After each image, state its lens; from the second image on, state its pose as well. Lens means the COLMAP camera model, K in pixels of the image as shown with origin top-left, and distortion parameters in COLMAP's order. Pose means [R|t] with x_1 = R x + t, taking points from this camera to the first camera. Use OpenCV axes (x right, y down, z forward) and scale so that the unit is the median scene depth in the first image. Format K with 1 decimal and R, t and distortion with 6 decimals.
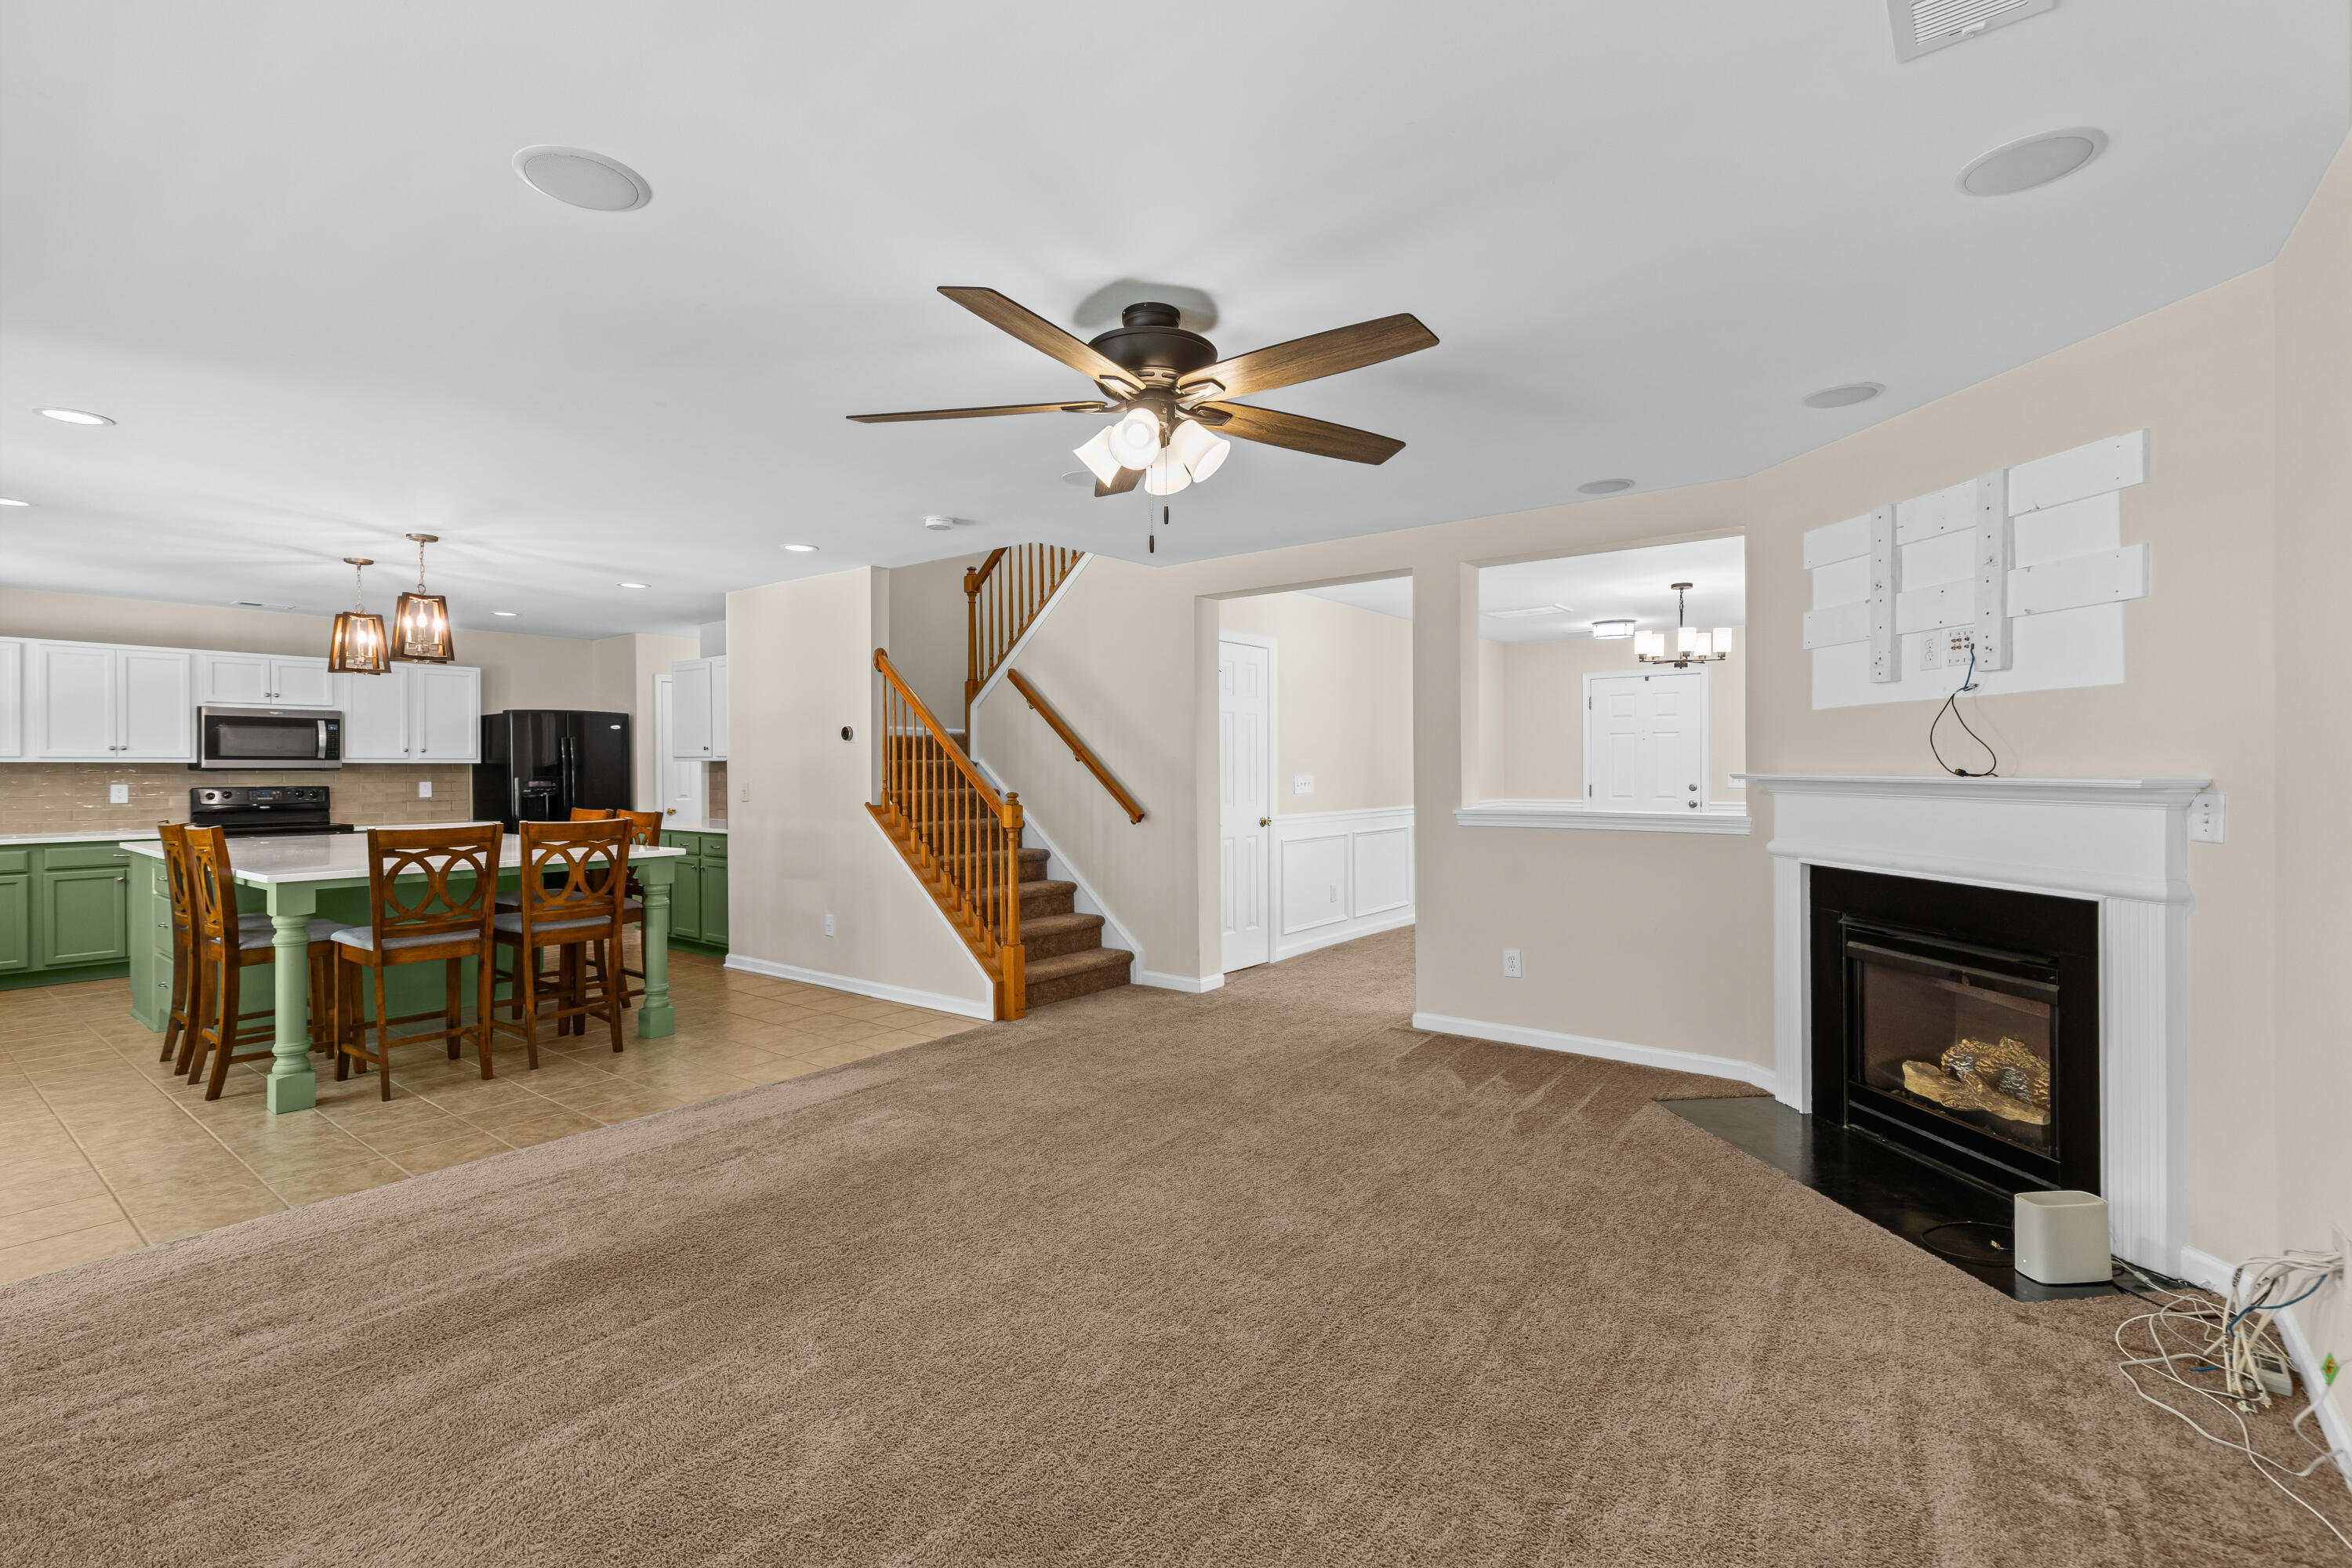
lens RADIAL K [[1057.2, 0, 1179.2], [0, 1057.2, 770.5], [0, 0, 1]] dist [0.008316, -0.001039]
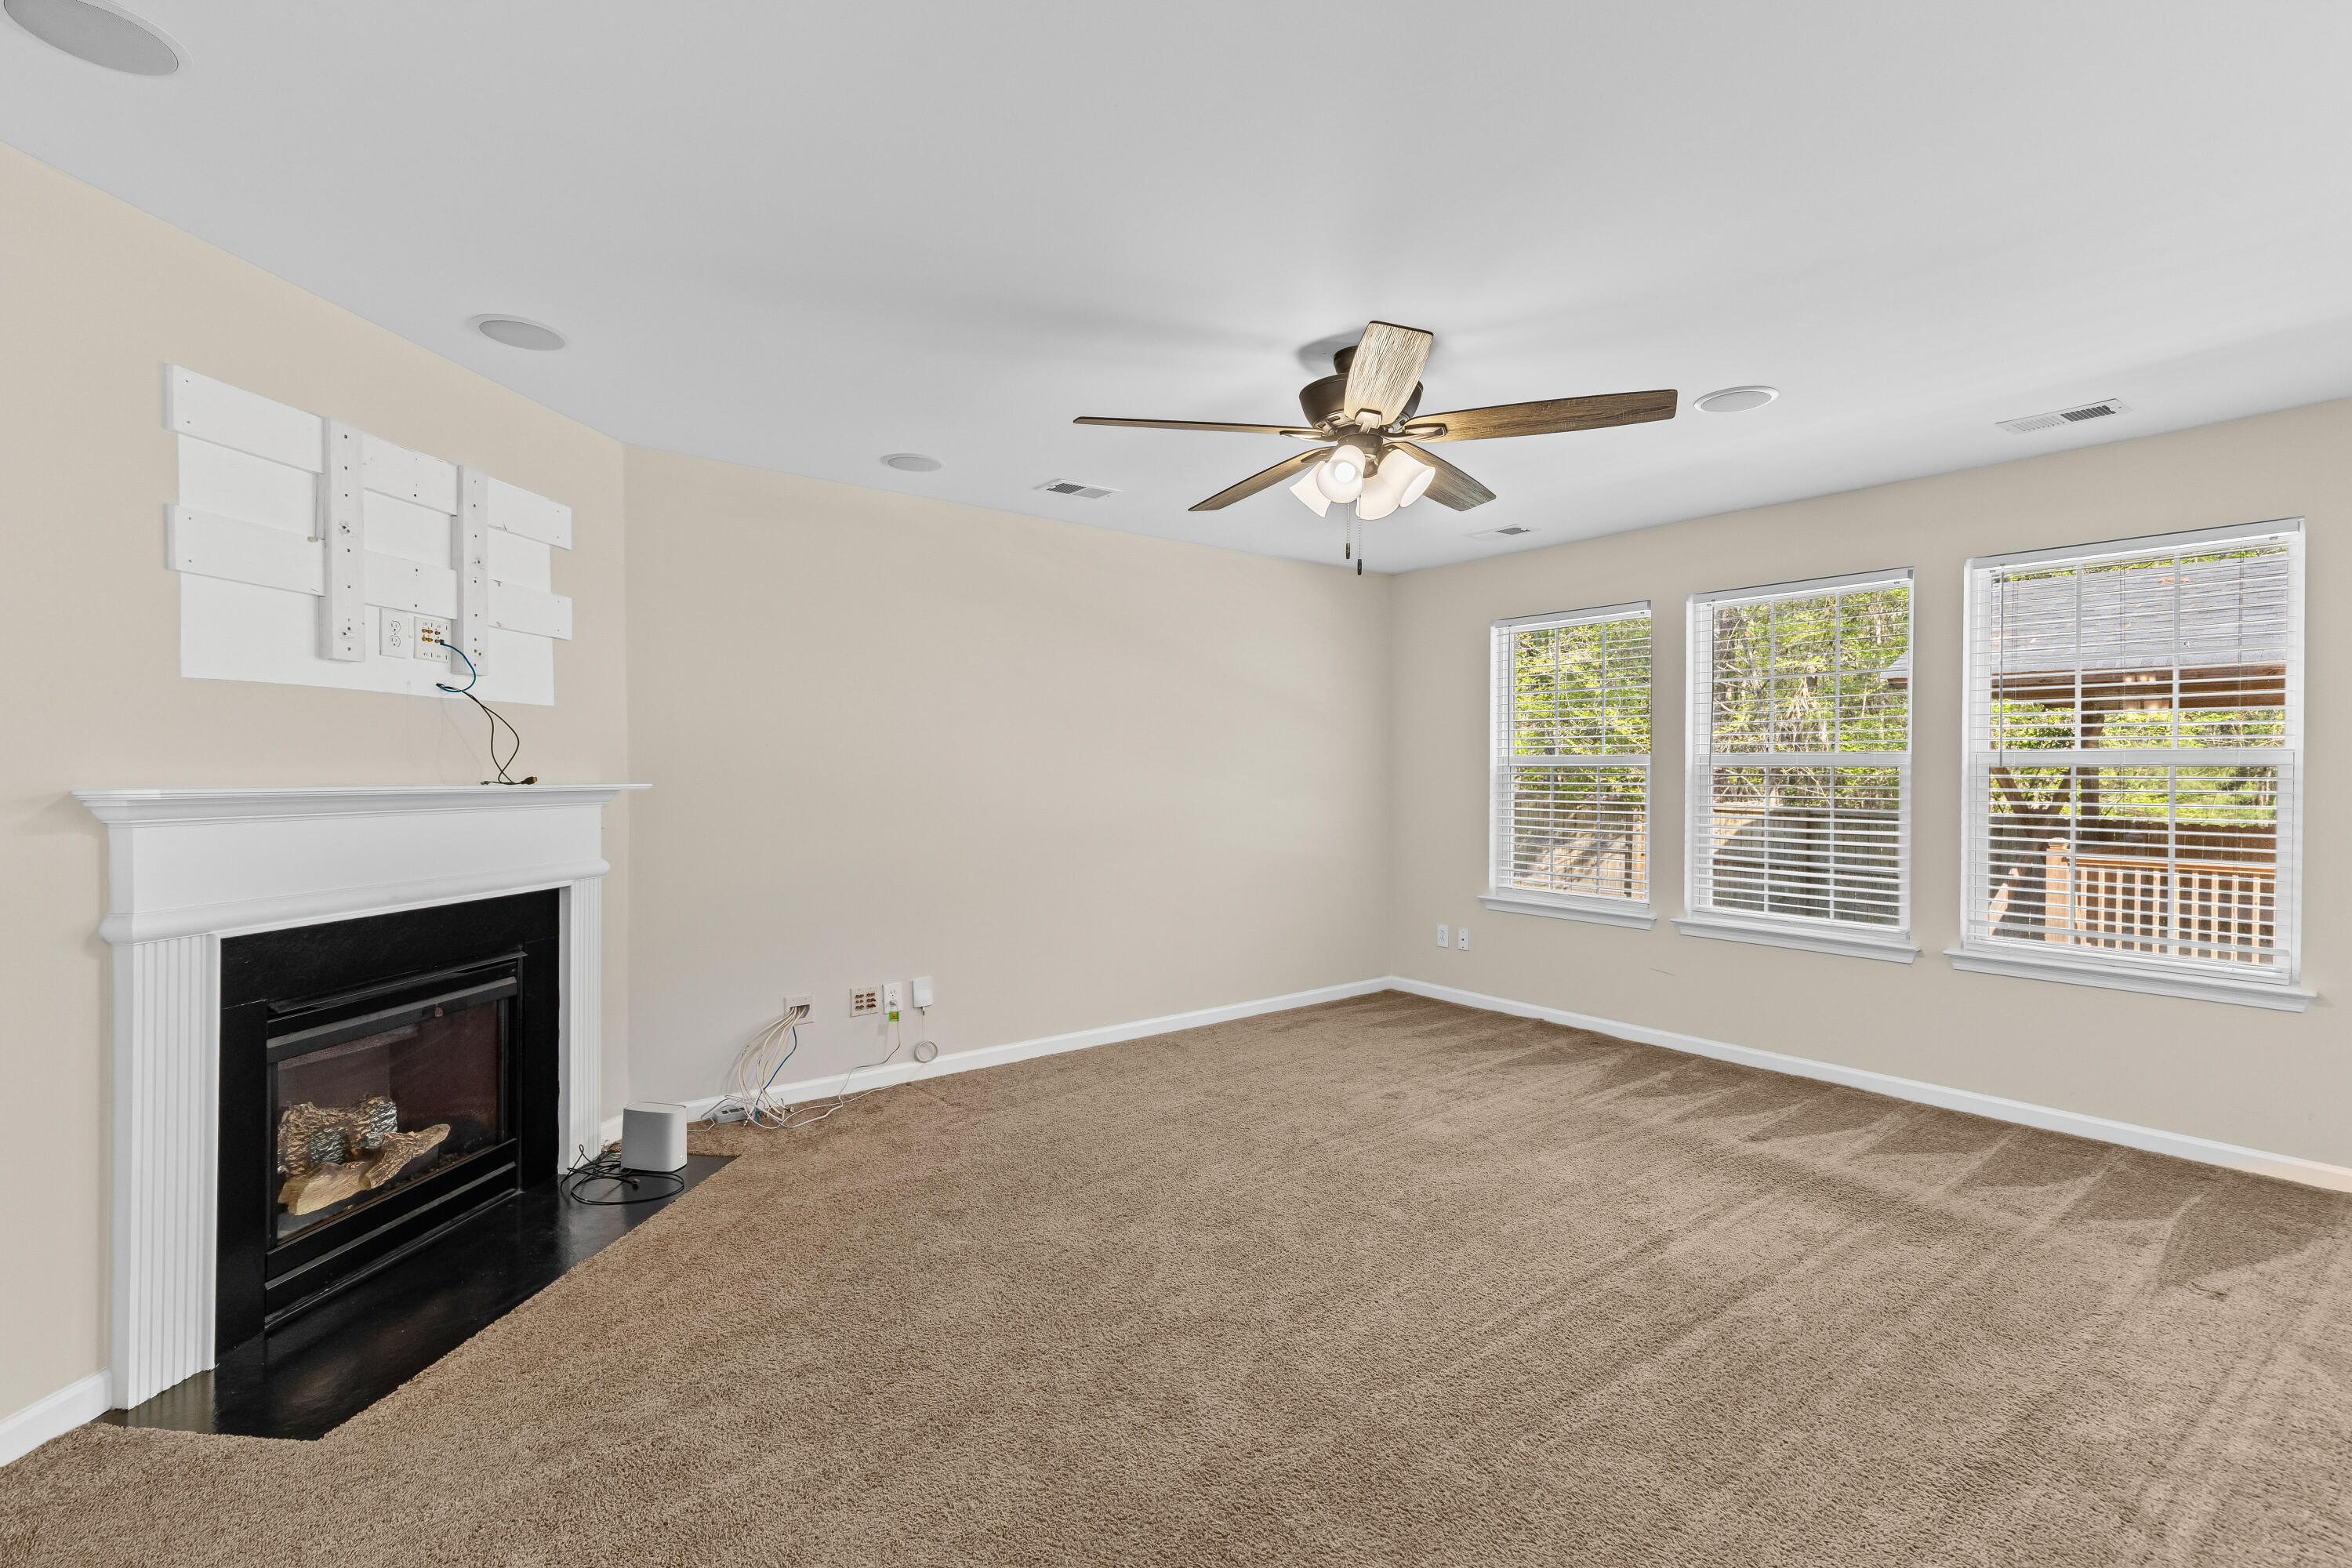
lens RADIAL K [[1057.2, 0, 1186.1], [0, 1057.2, 789.5], [0, 0, 1]] dist [0.008316, -0.001039]
pose [[-0.970699, -0.001518, 0.240293, -0.050488], [0.002764, 0.999843, 0.017478, -0.002922], [-0.240282, 0.017630, -0.970543, 0.975753]]
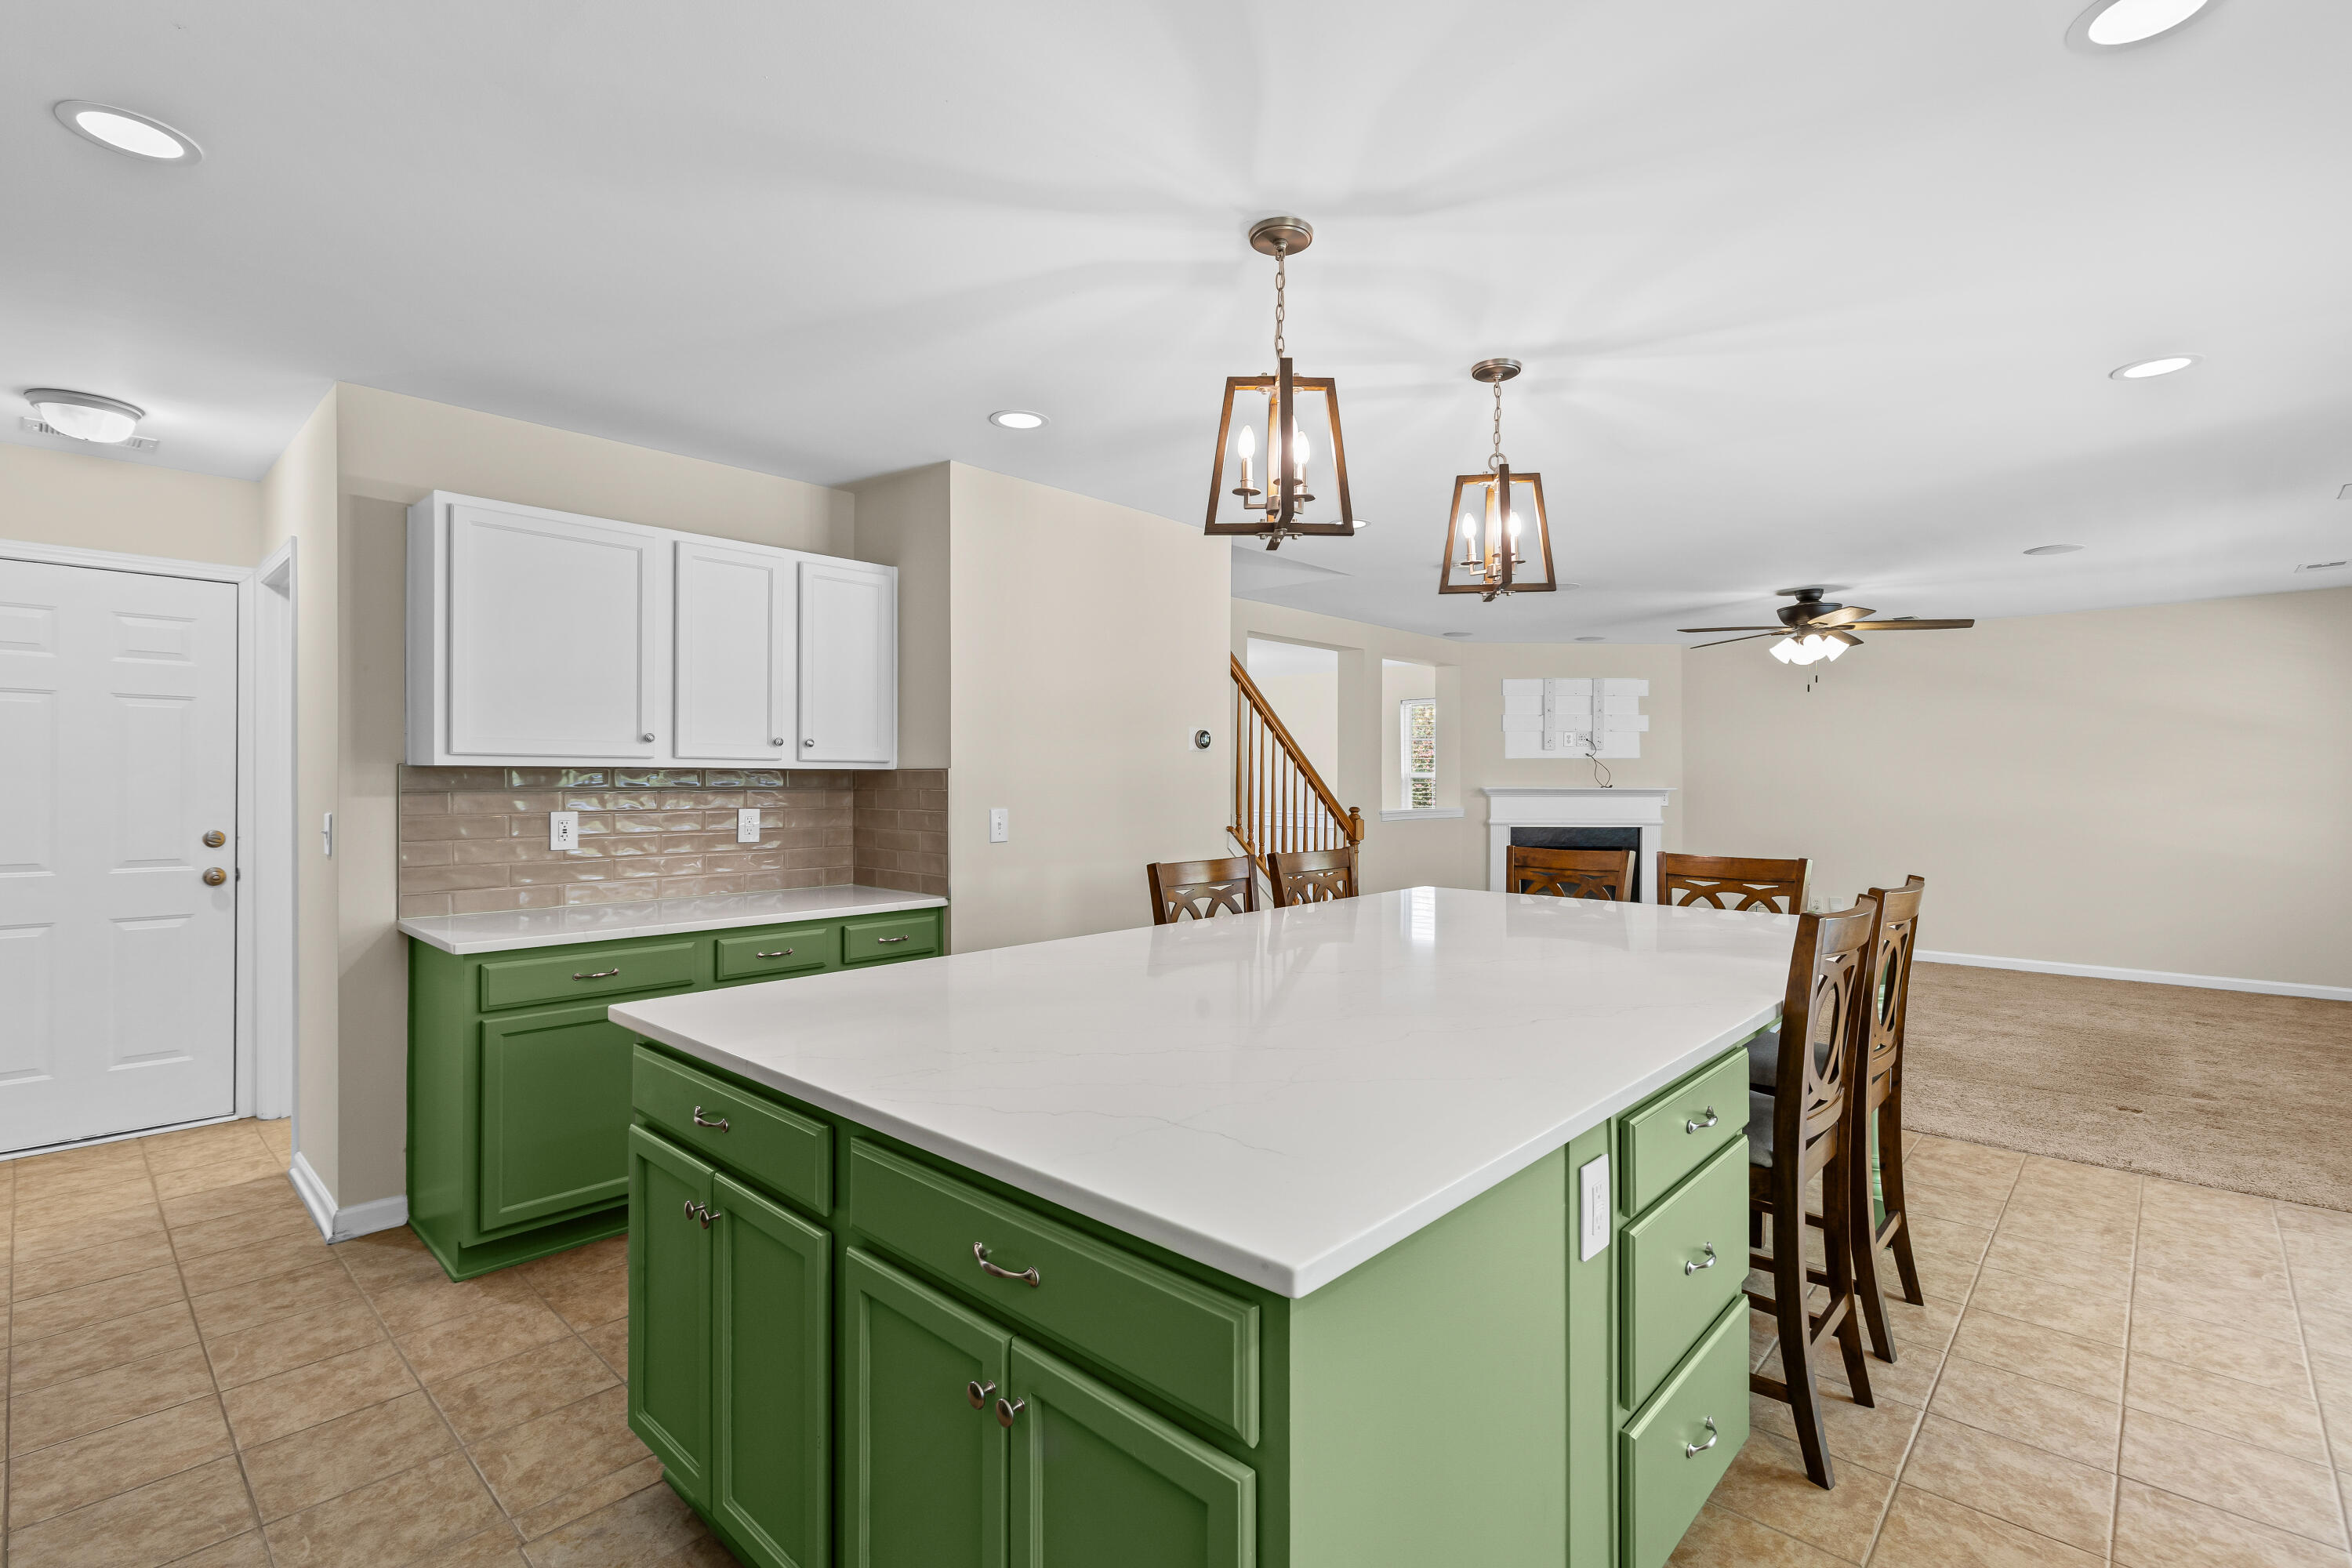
lens RADIAL K [[1057.2, 0, 1189.9], [0, 1057.2, 783.8], [0, 0, 1]] dist [0.008316, -0.001039]
pose [[0.086461, 0.000451, 0.996255, -1.153763], [0.002478, 0.999997, -0.000668, -0.002785], [-0.996252, 0.002527, 0.086459, 1.003907]]
